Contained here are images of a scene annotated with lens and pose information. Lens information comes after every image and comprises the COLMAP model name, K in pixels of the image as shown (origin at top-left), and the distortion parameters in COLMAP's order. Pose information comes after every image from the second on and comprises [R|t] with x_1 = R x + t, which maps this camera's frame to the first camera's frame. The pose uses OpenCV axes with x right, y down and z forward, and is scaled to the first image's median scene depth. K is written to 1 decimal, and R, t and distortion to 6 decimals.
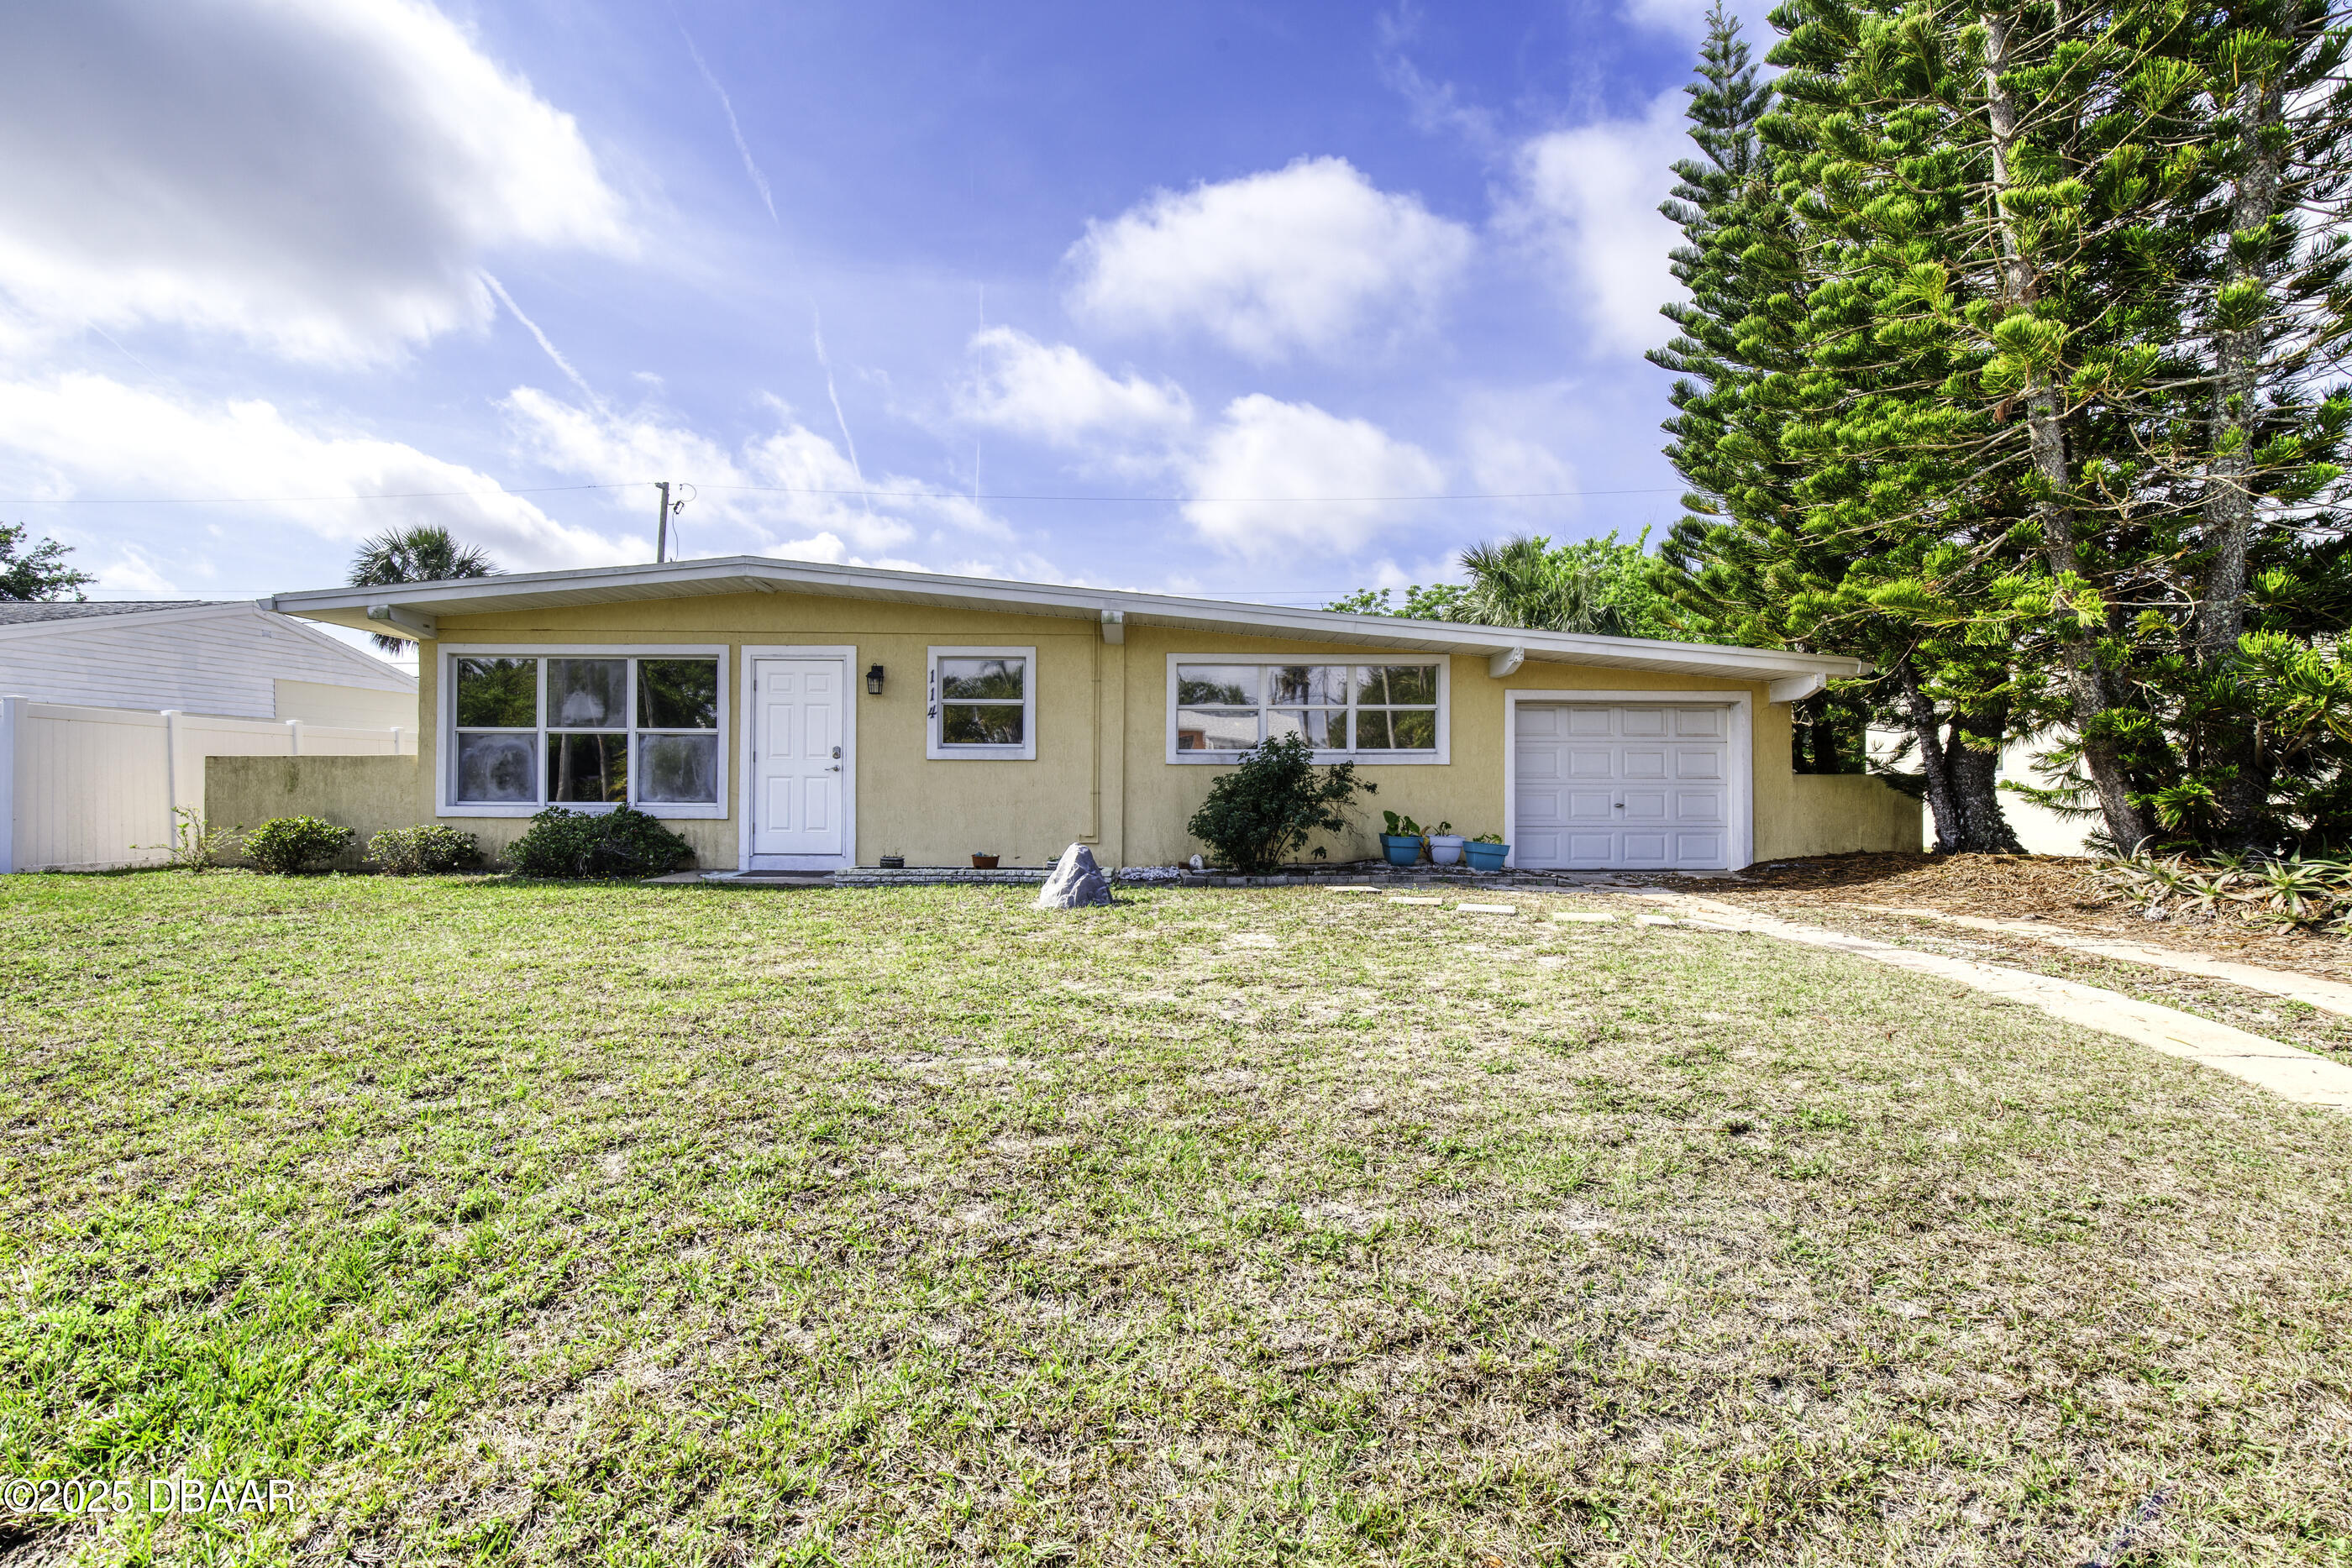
lens RADIAL K [[1086.2, 0, 1160.9], [0, 1086.2, 790.2], [0, 0, 1]] dist [-0.014967, 0.005471]
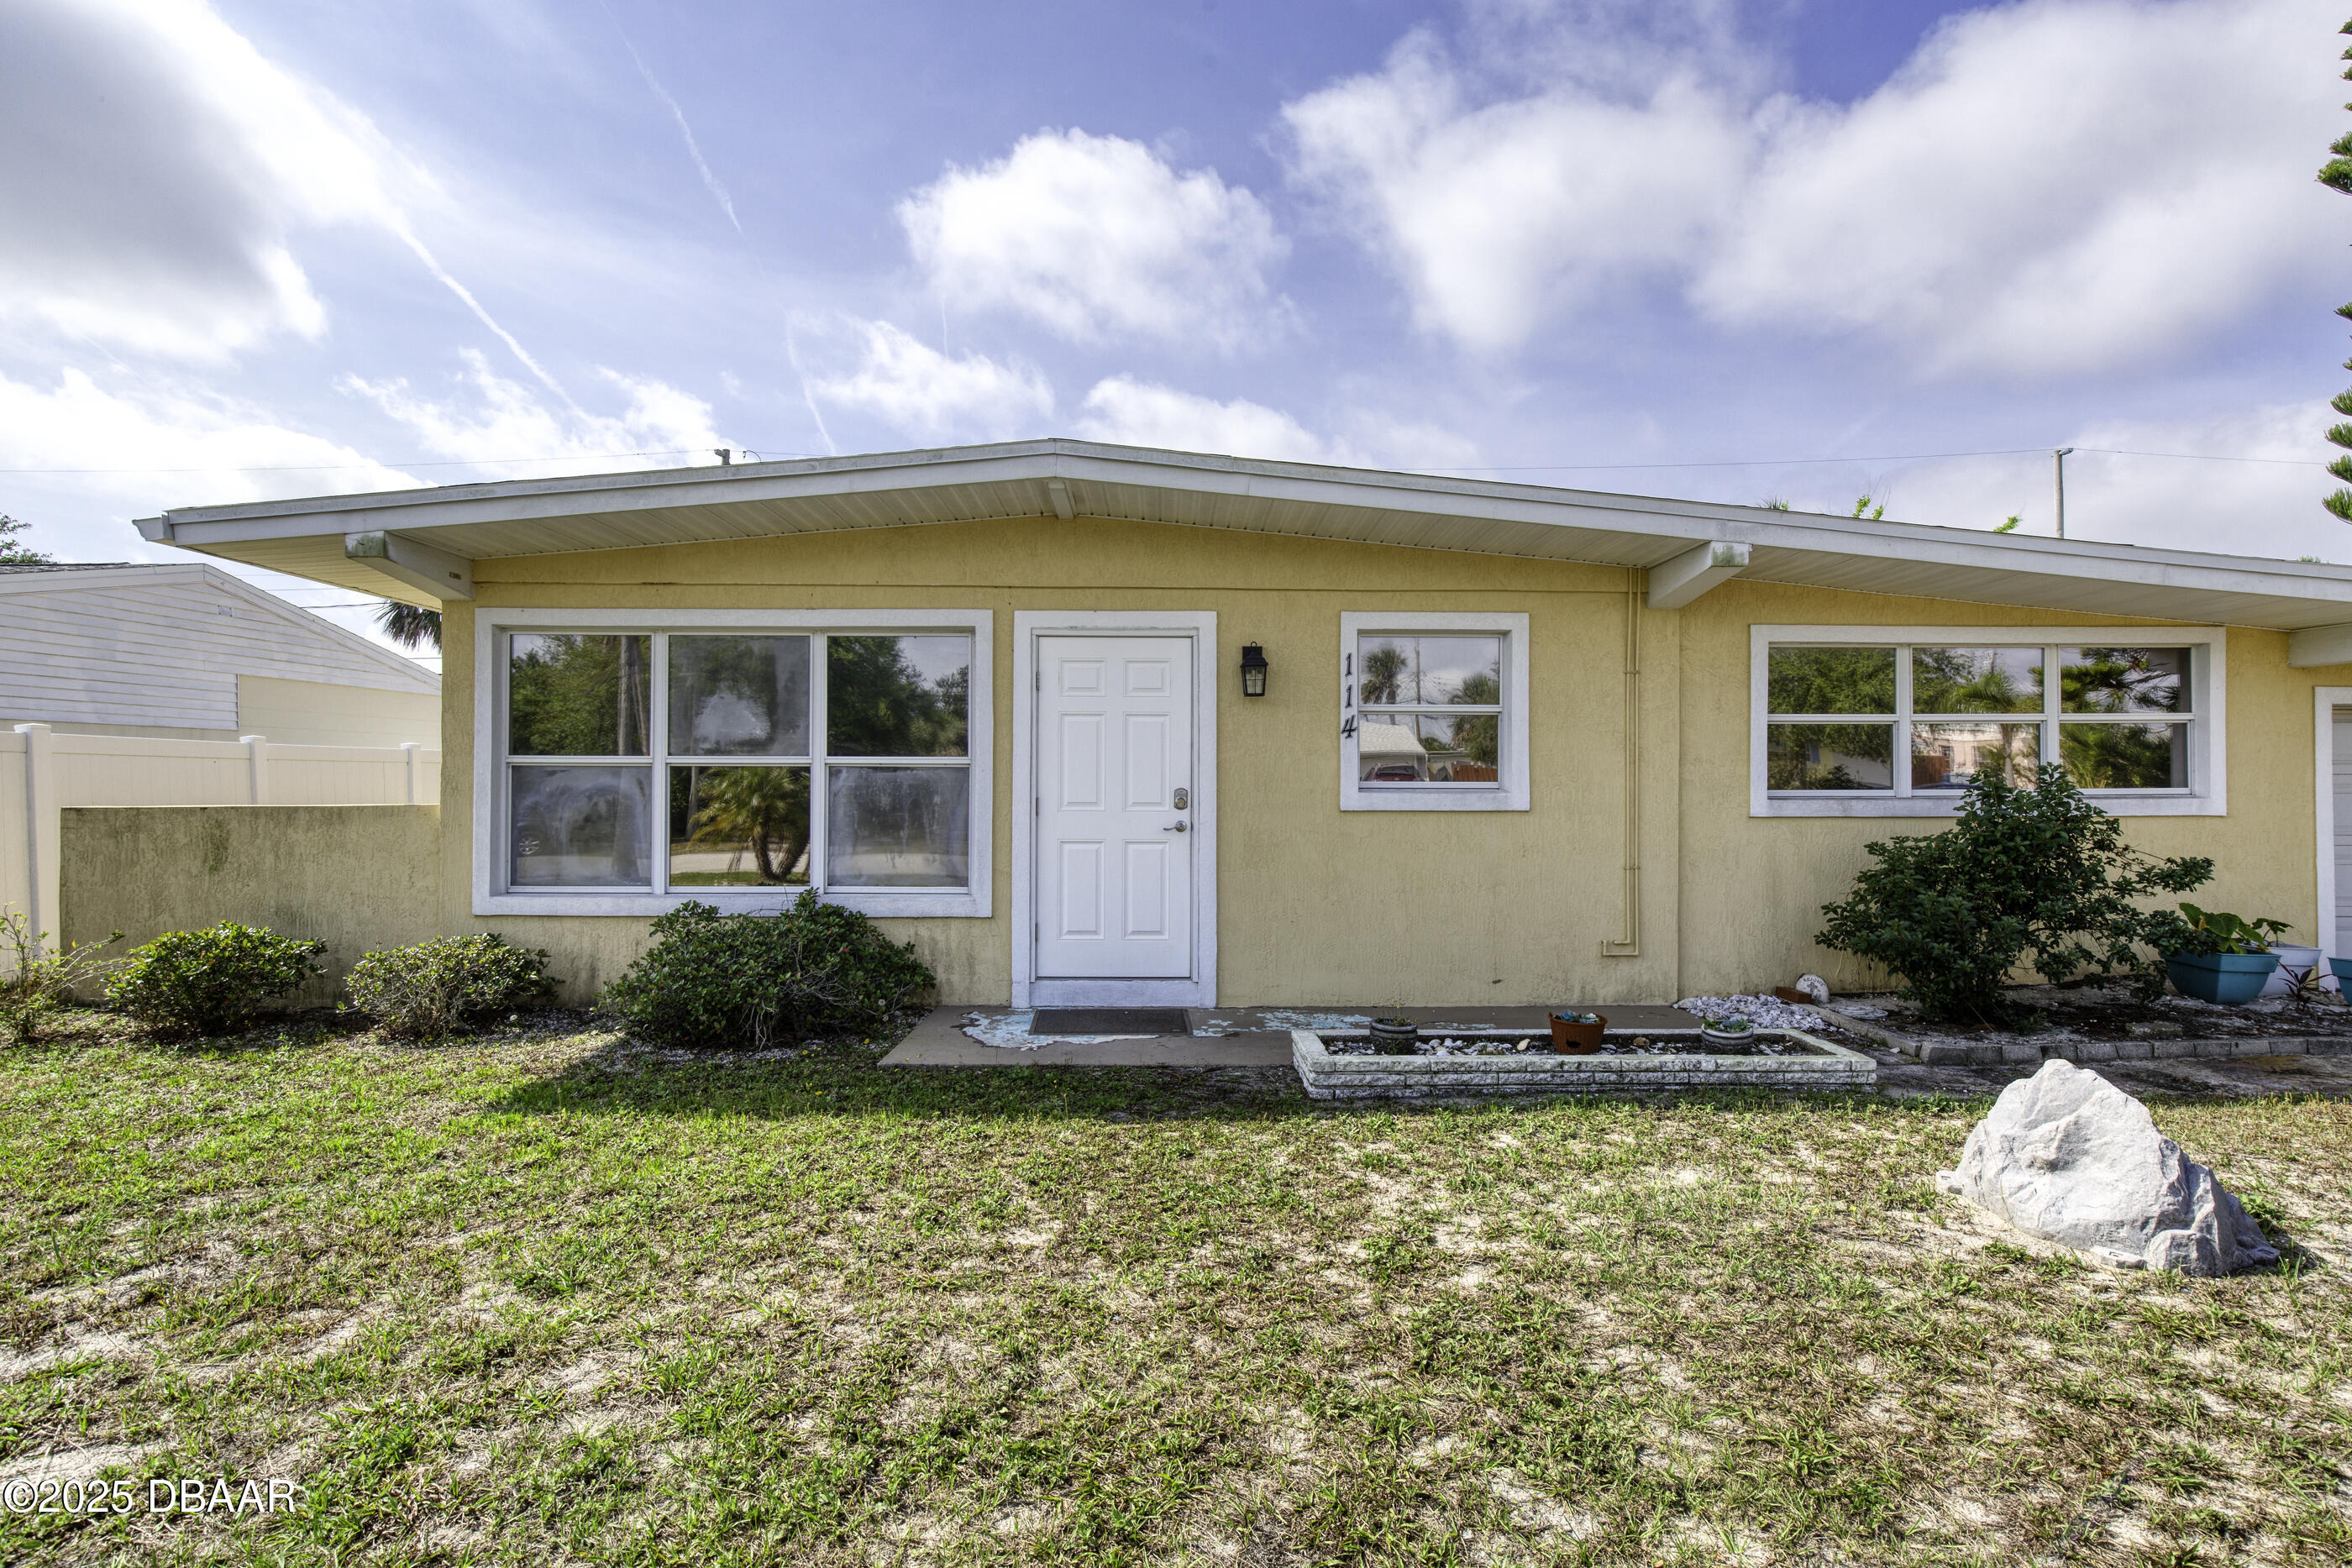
lens RADIAL K [[1086.2, 0, 1170.9], [0, 1086.2, 777.7], [0, 0, 1]] dist [-0.014967, 0.005471]
pose [[0.999987, -0.002476, 0.004512, -0.306894], [0.002506, 0.999974, -0.006754, -0.041900], [-0.004495, 0.006766, 0.999967, 0.430883]]
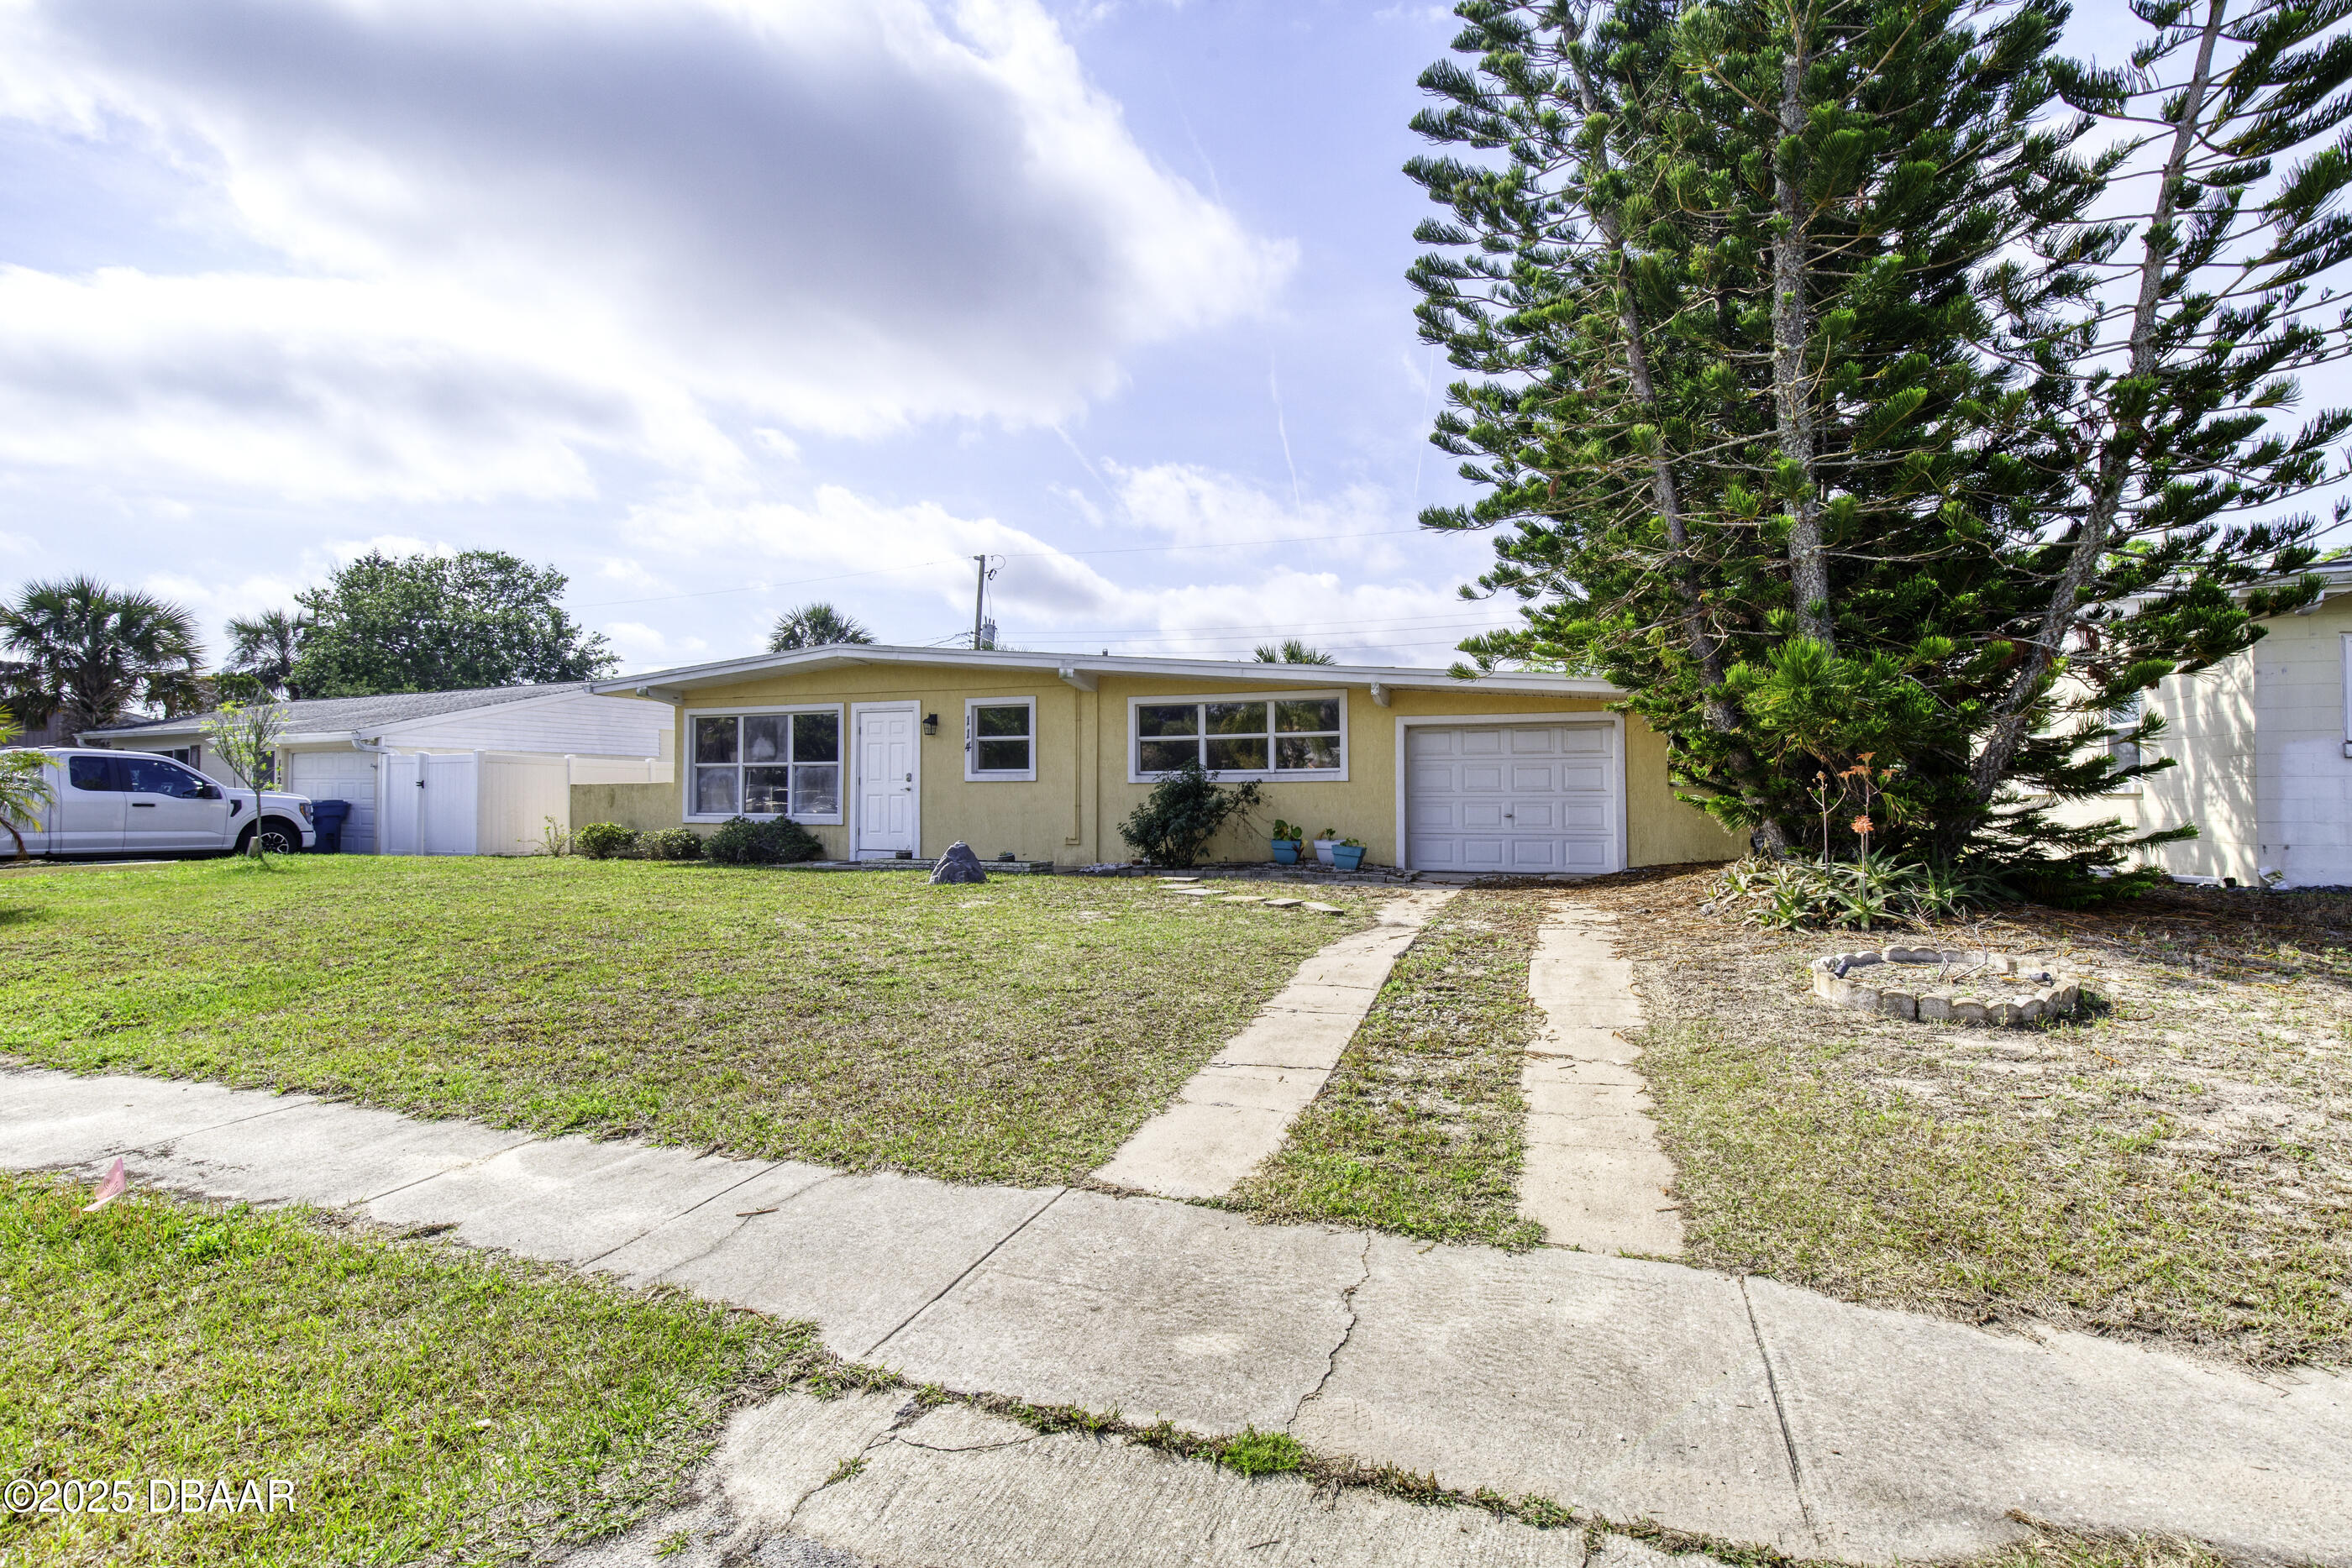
lens RADIAL K [[1086.2, 0, 1193.8], [0, 1086.2, 776.4], [0, 0, 1]] dist [-0.014967, 0.005471]
pose [[0.936085, -0.012841, -0.351539, 0.532288], [0.004209, 0.999671, -0.025308, 0.000905], [0.351748, 0.022211, 0.935831, -0.172468]]
